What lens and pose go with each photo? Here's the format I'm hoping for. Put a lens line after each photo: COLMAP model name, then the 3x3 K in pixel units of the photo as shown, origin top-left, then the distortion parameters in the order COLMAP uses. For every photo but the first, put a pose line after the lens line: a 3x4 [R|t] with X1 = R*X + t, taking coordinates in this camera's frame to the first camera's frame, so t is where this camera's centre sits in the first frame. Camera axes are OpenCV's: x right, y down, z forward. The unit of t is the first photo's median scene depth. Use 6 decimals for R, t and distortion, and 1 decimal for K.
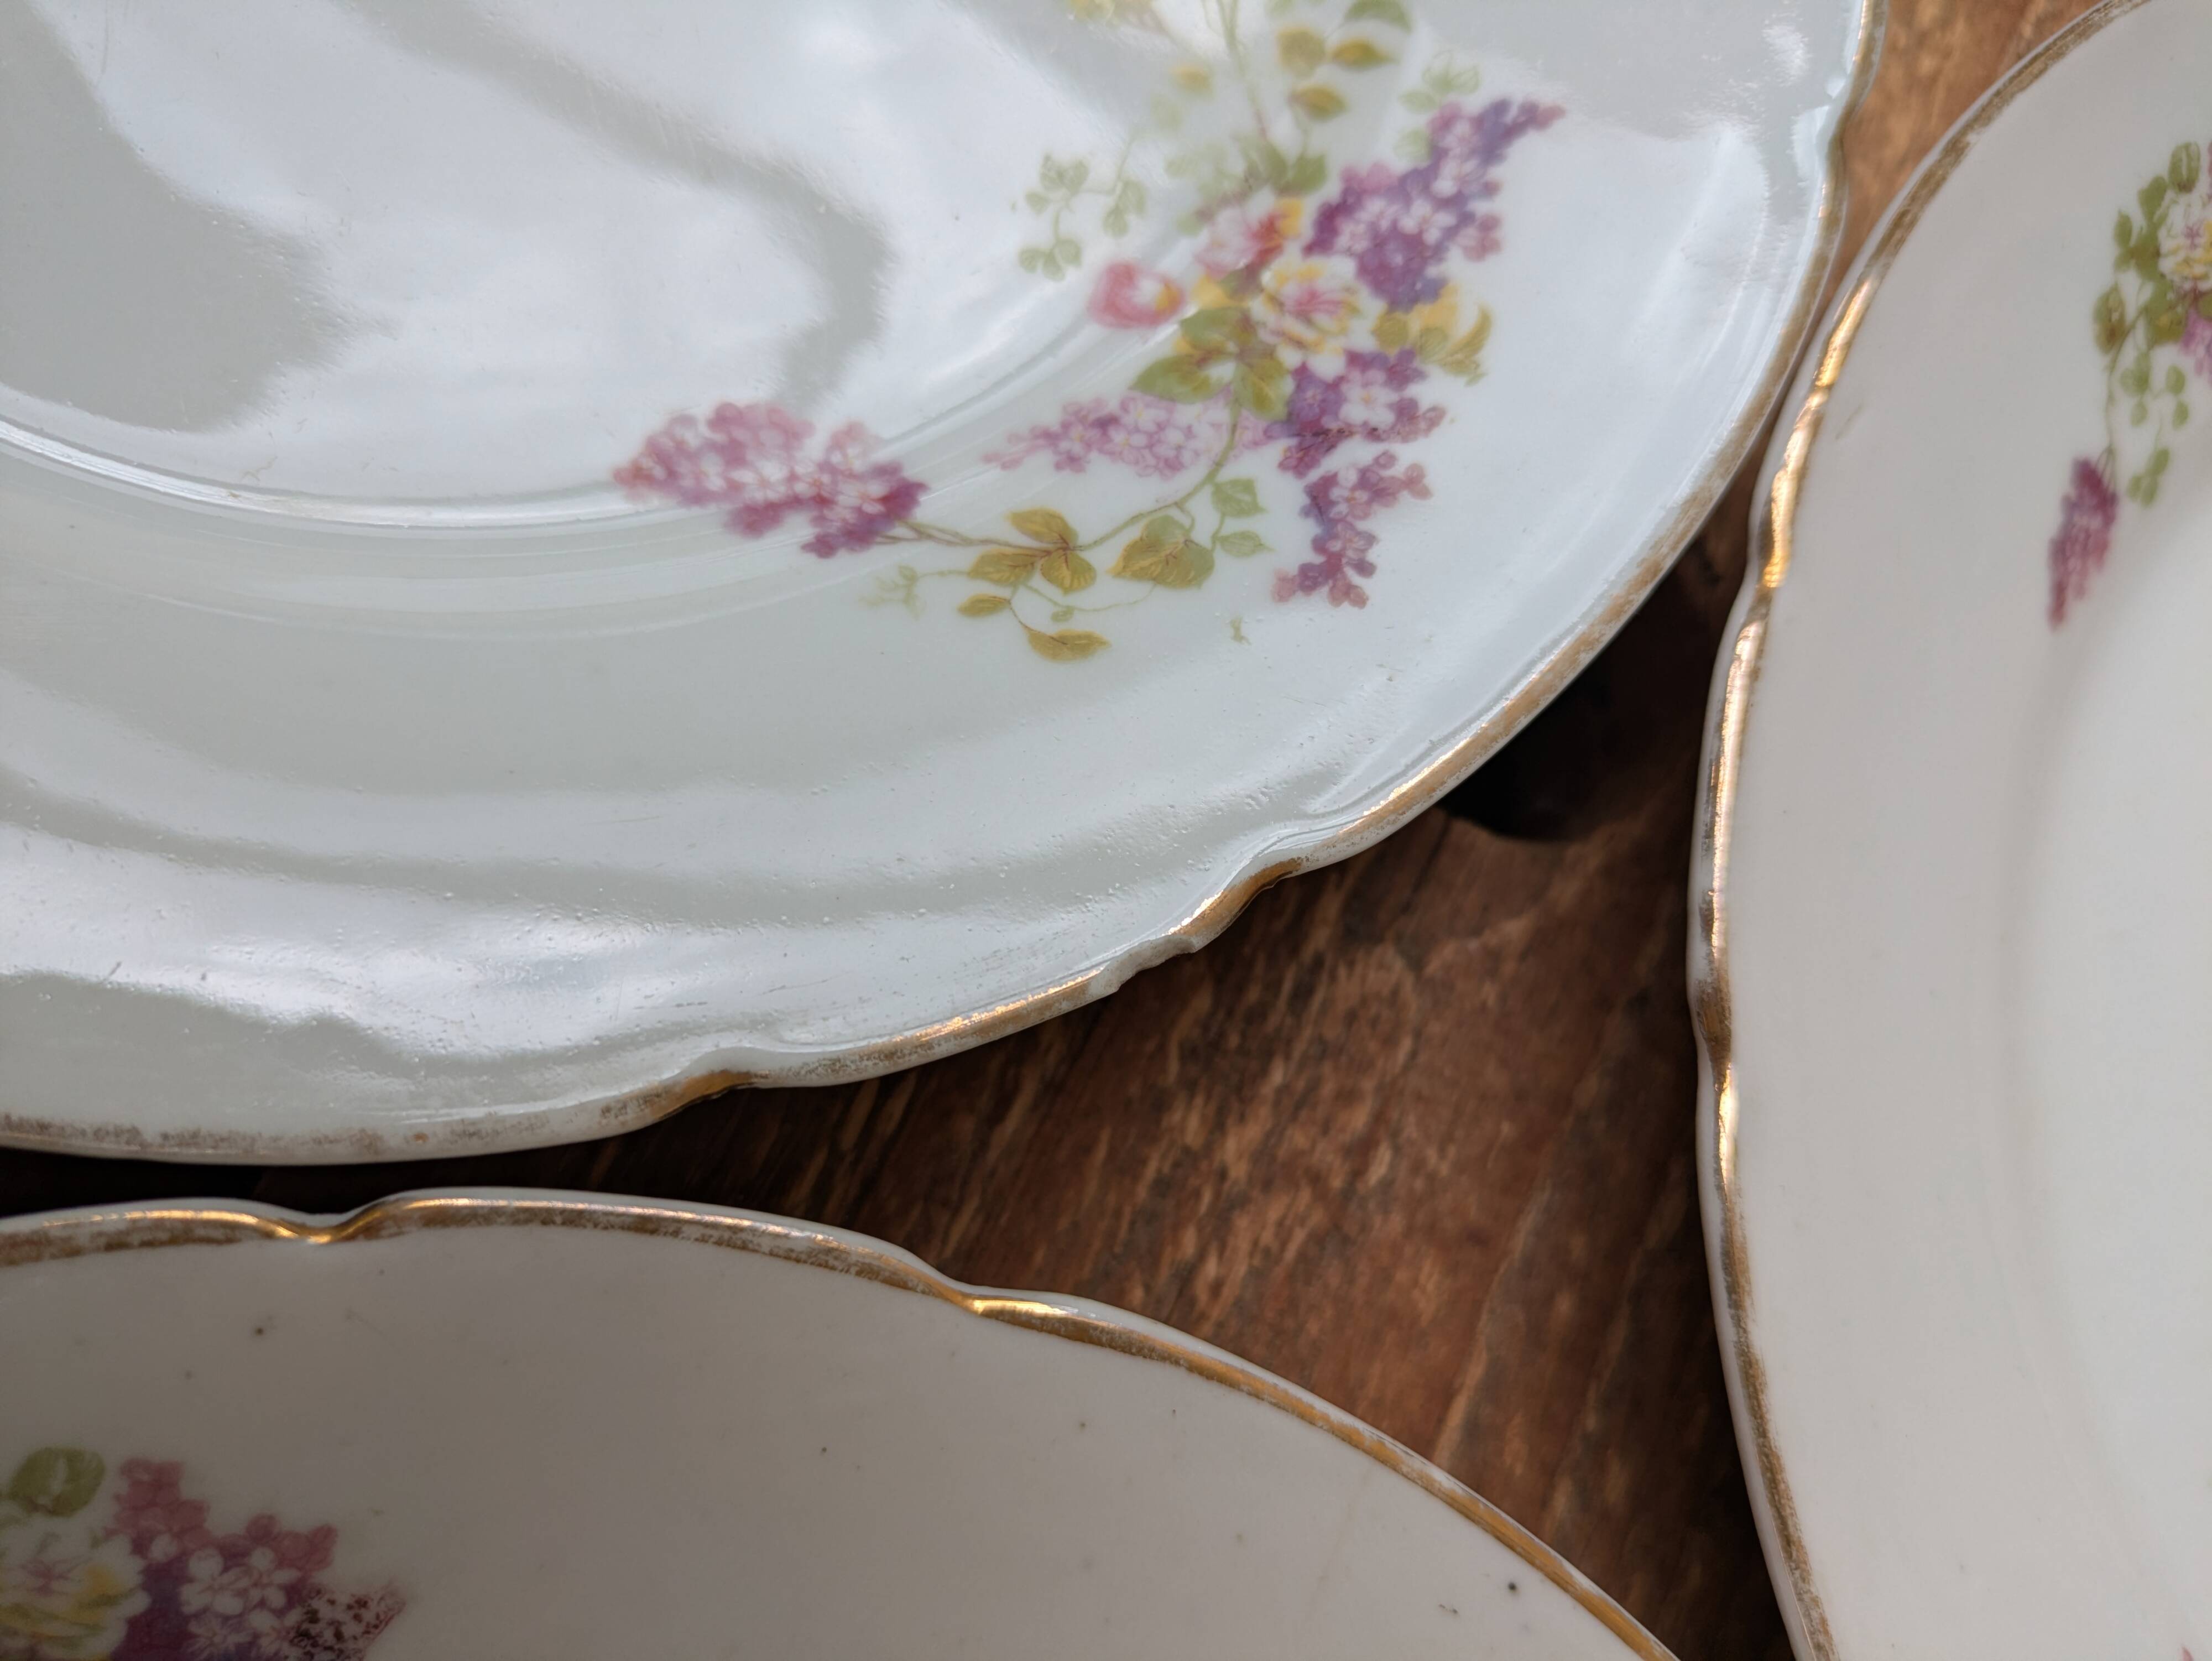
lens RADIAL K [[1874.4, 0, 1198.1], [0, 1874.4, 848.3], [0, 0, 1]] dist [-0.036289, -0.003680]
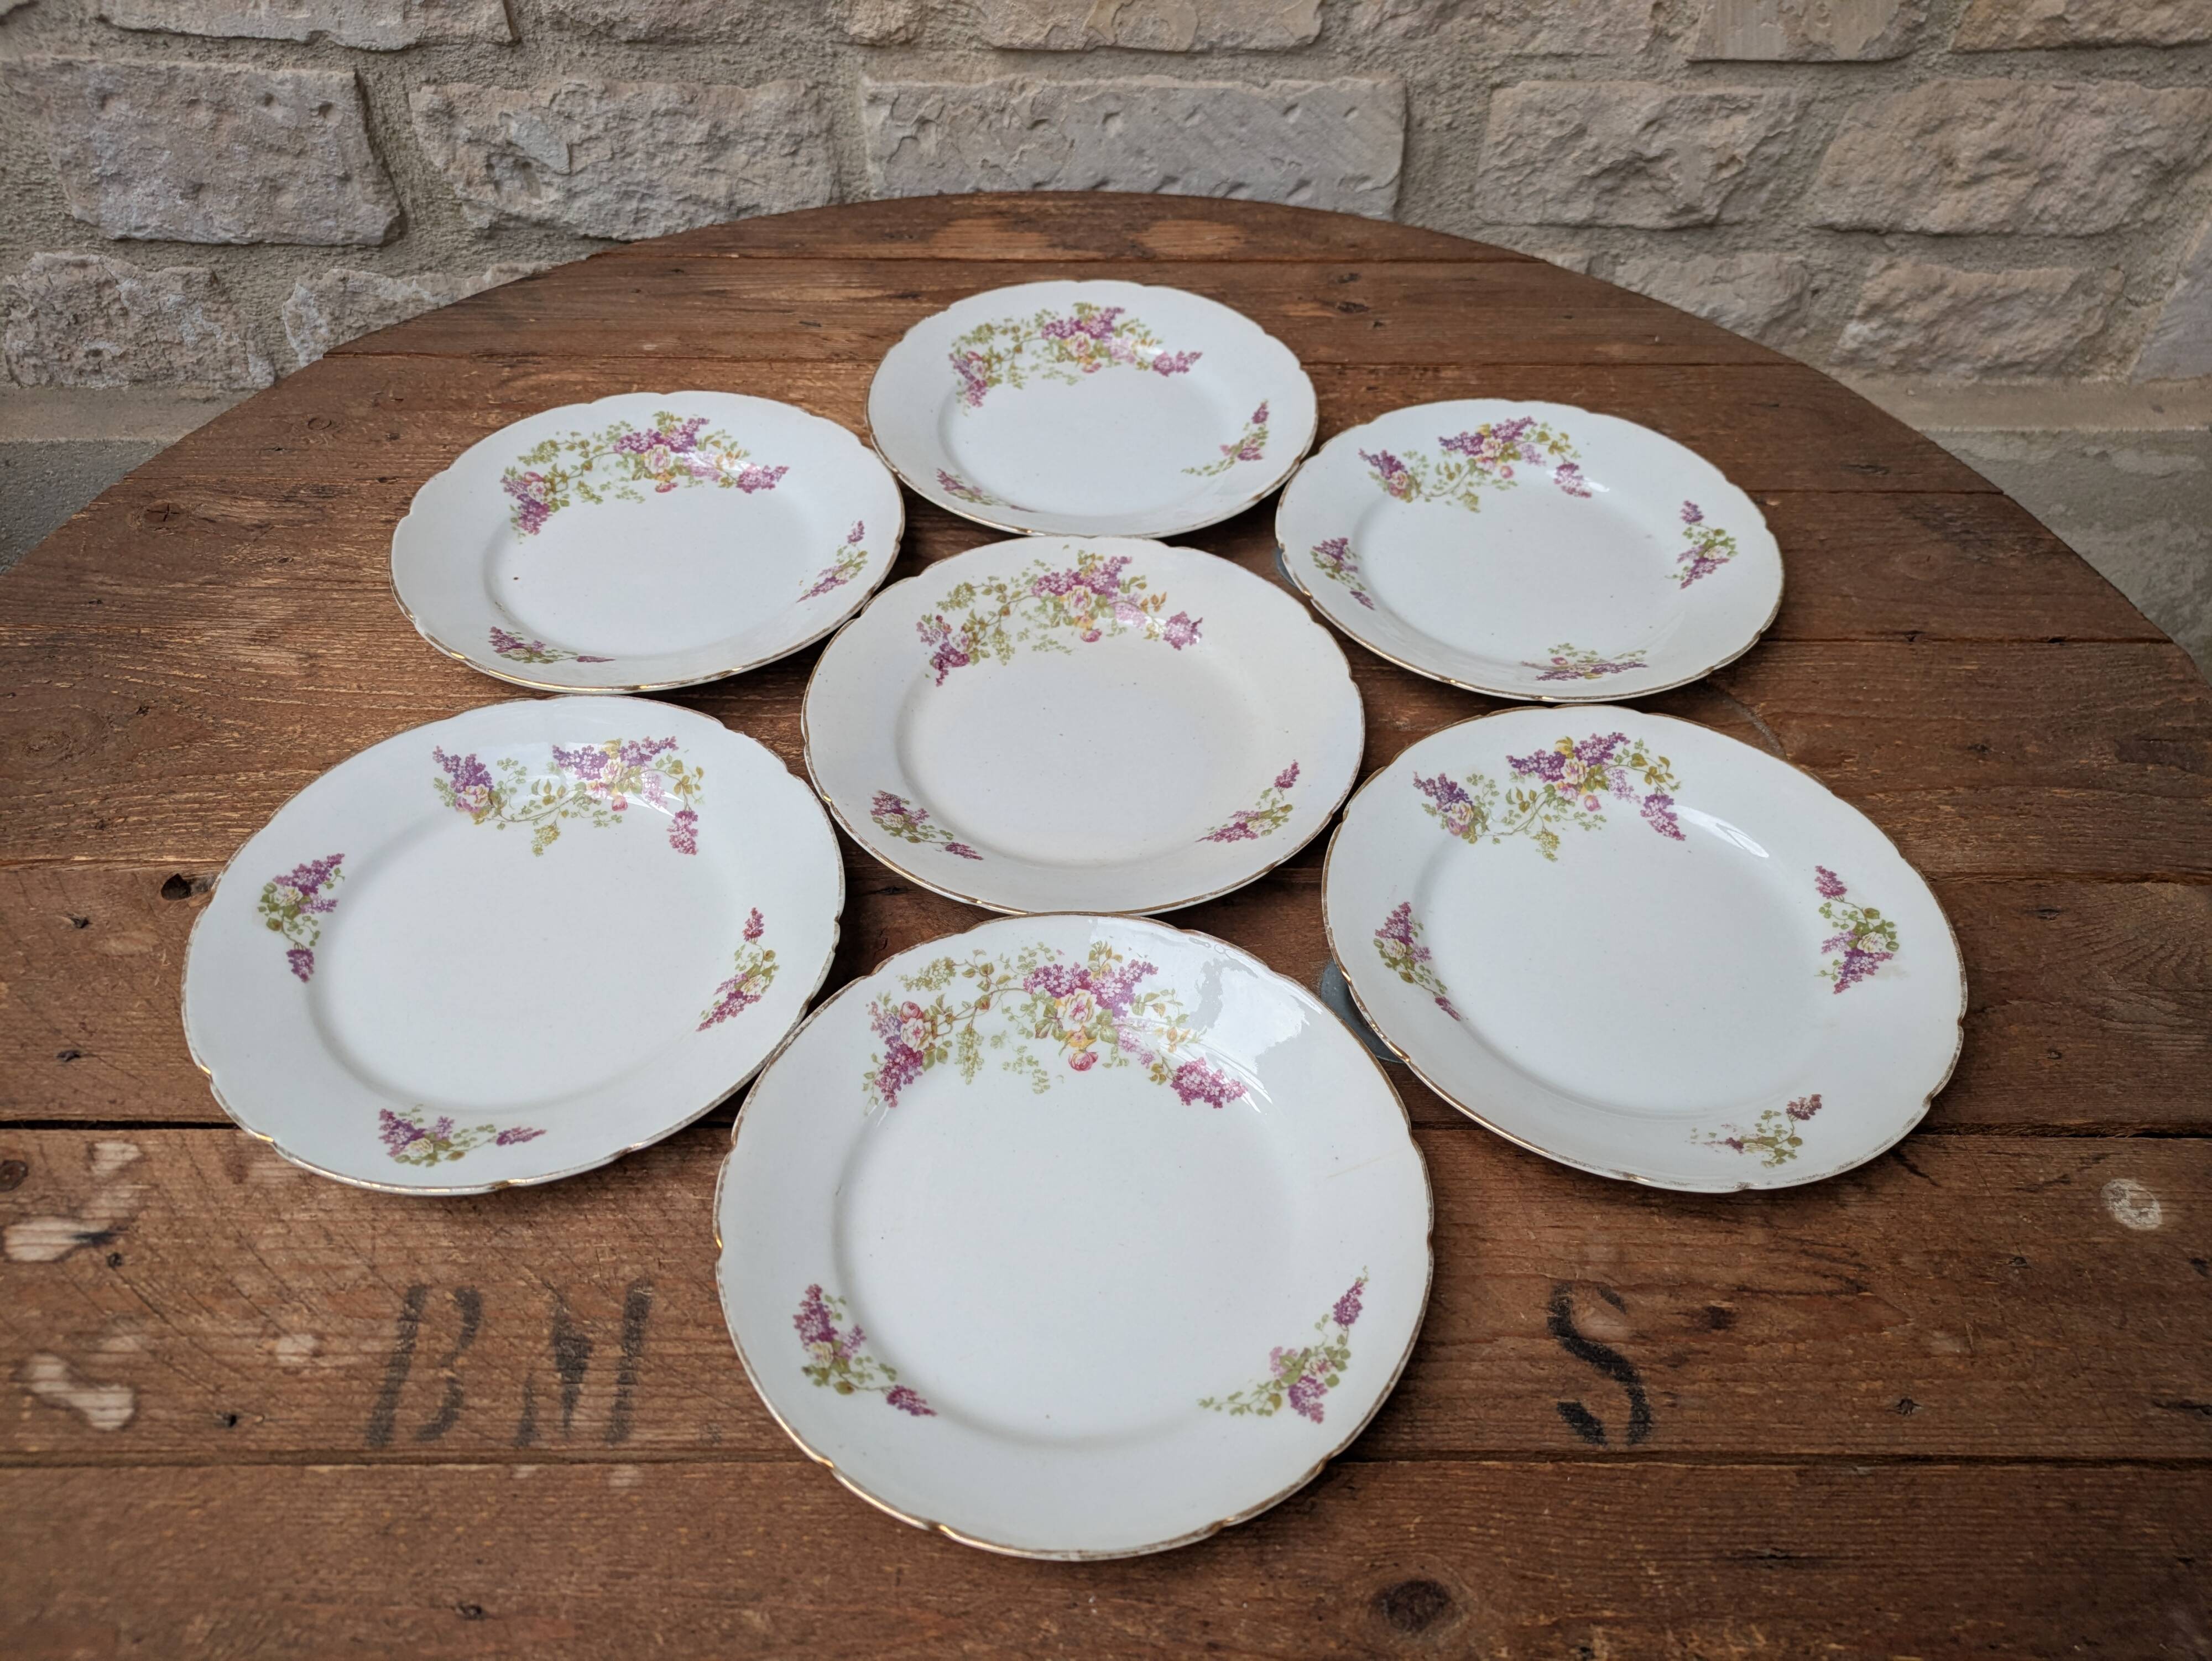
lens RADIAL K [[1618.3, 0, 1088.9], [0, 1618.3, 858.2], [0, 0, 1]] dist [0.064575, -0.093166]
pose [[-0.426234, -0.826363, 0.368034, -2.400922], [0.851185, -0.228621, 0.472457, -1.374826], [-0.306281, 0.514643, 0.800834, -2.944717]]
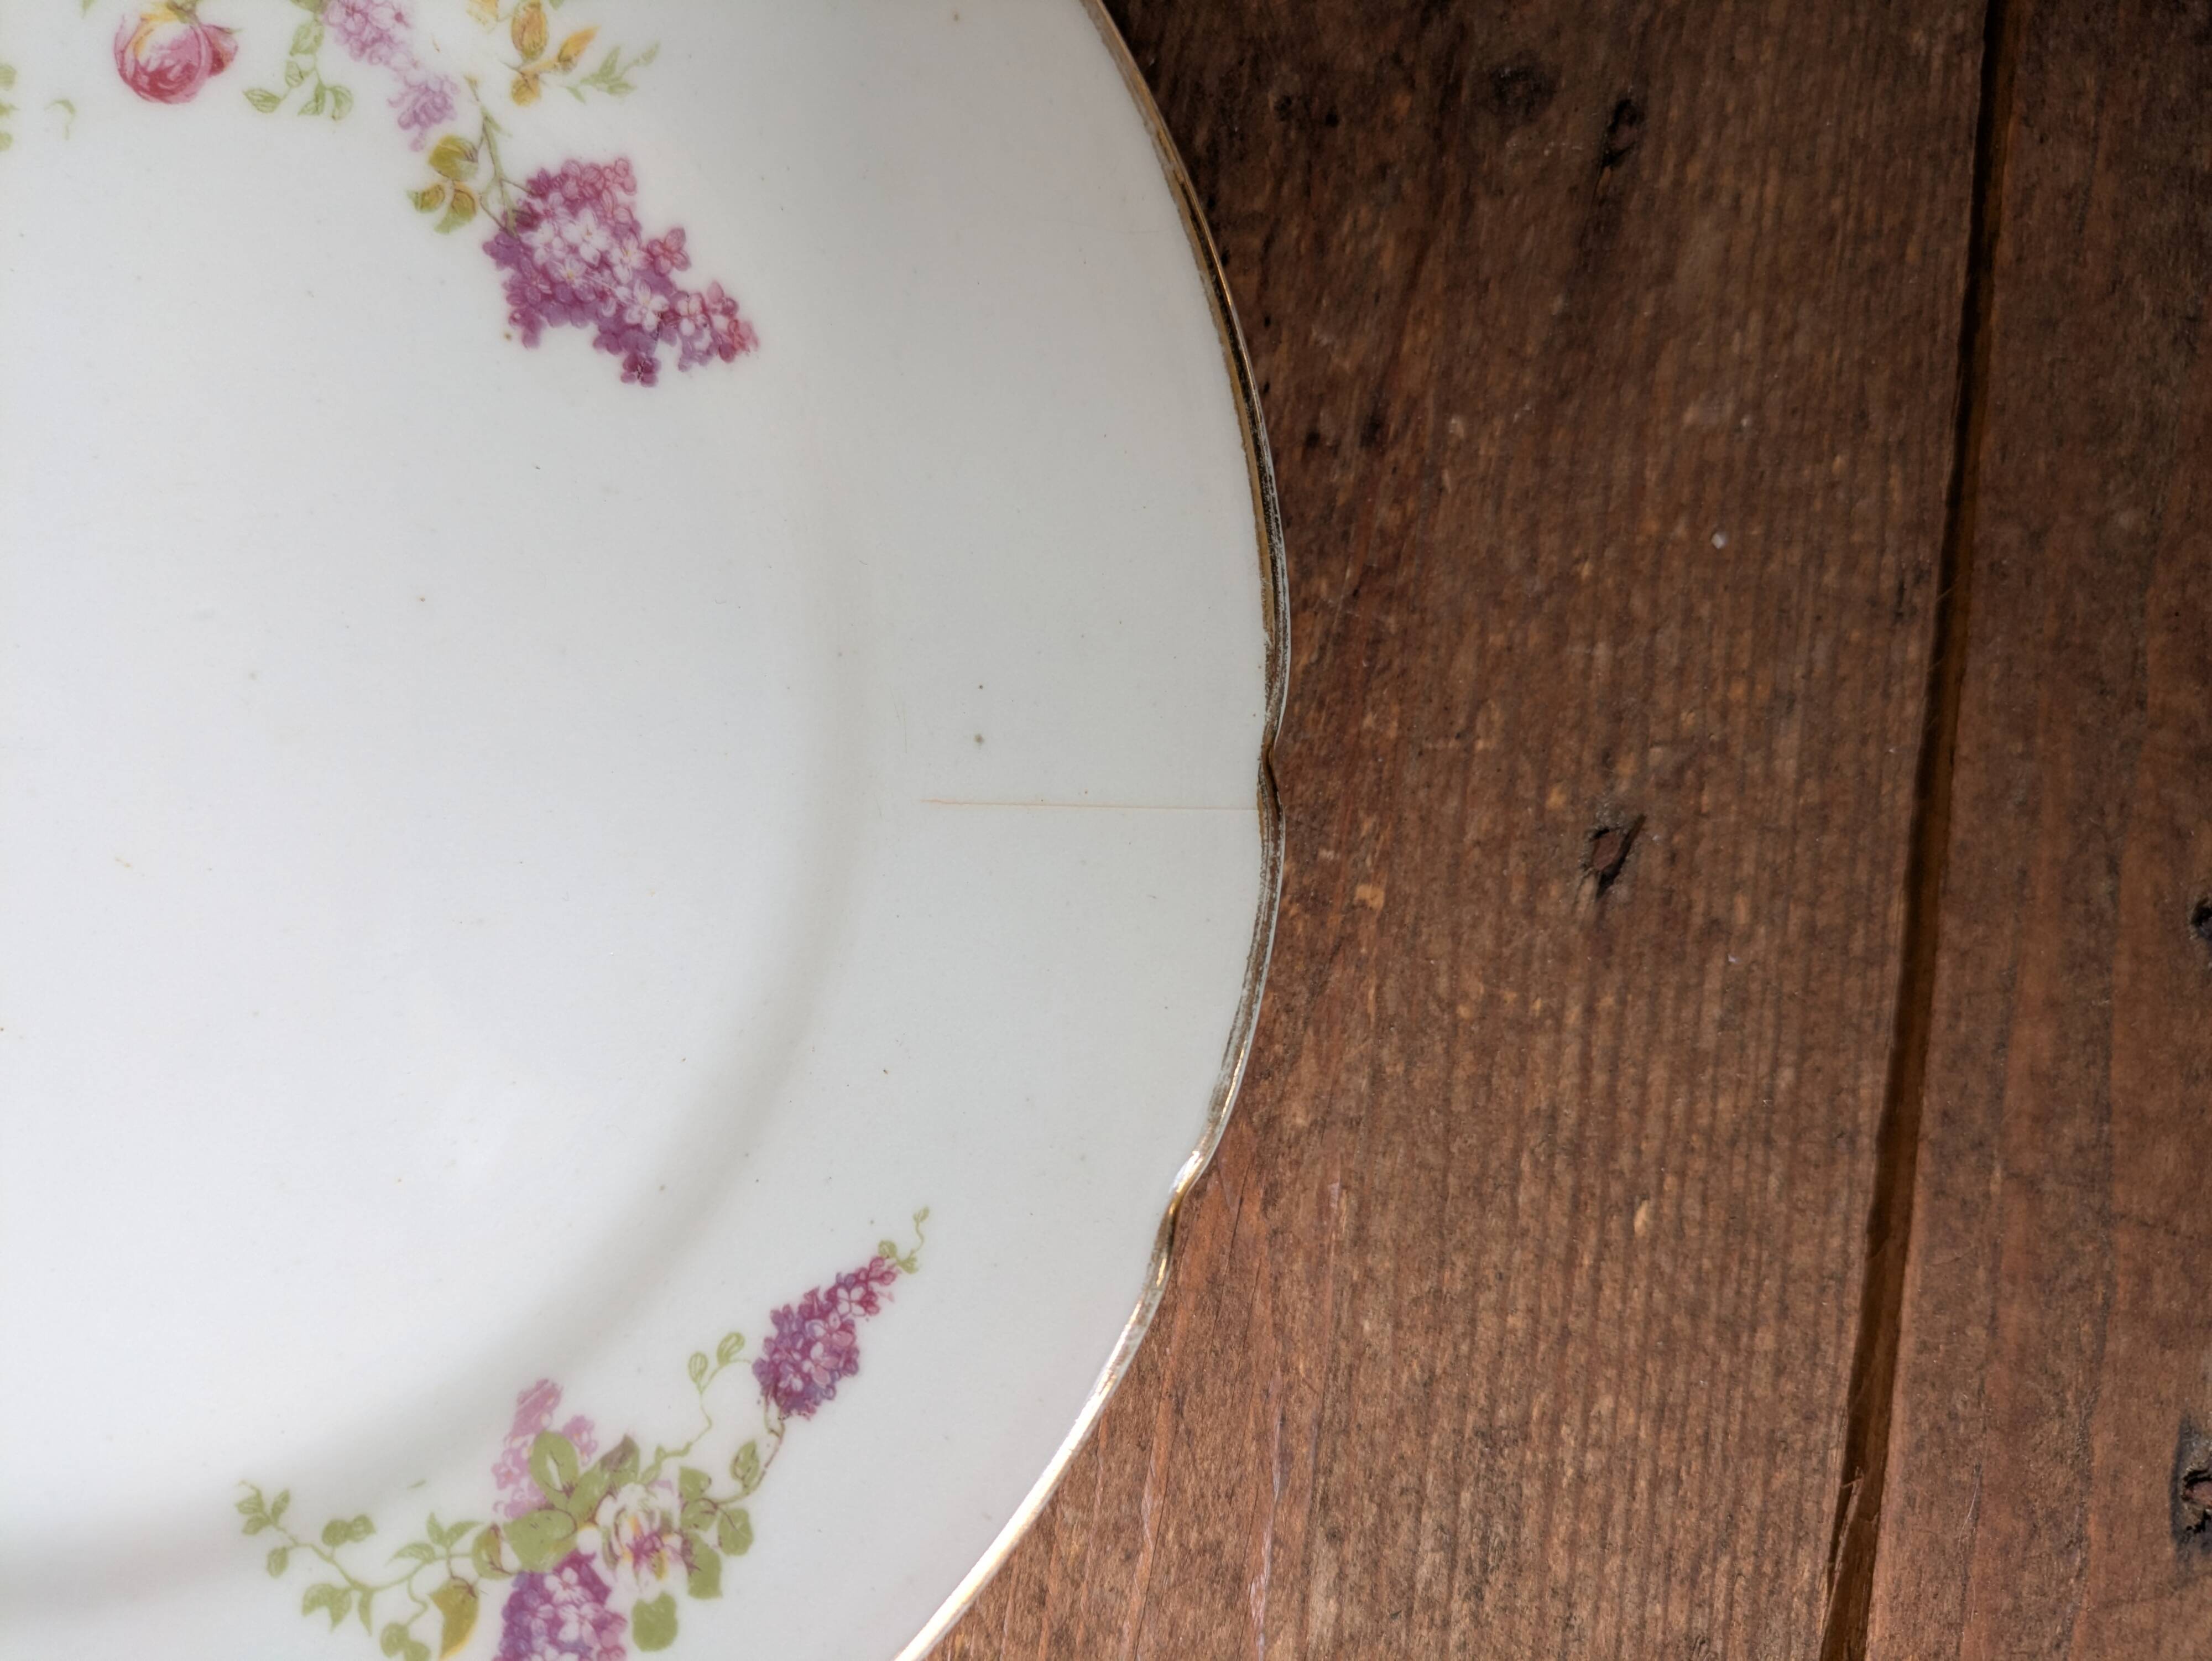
lens RADIAL K [[1730.6, 0, 1108.5], [0, 1730.6, 830.2], [0, 0, 1]] dist [-0.026723, -0.006948]
pose [[-0.204235, -0.939912, -0.273592, -1.620688], [0.919345, -0.280174, 0.276237, 0.492748], [-0.336292, -0.195108, 0.921325, -0.758066]]
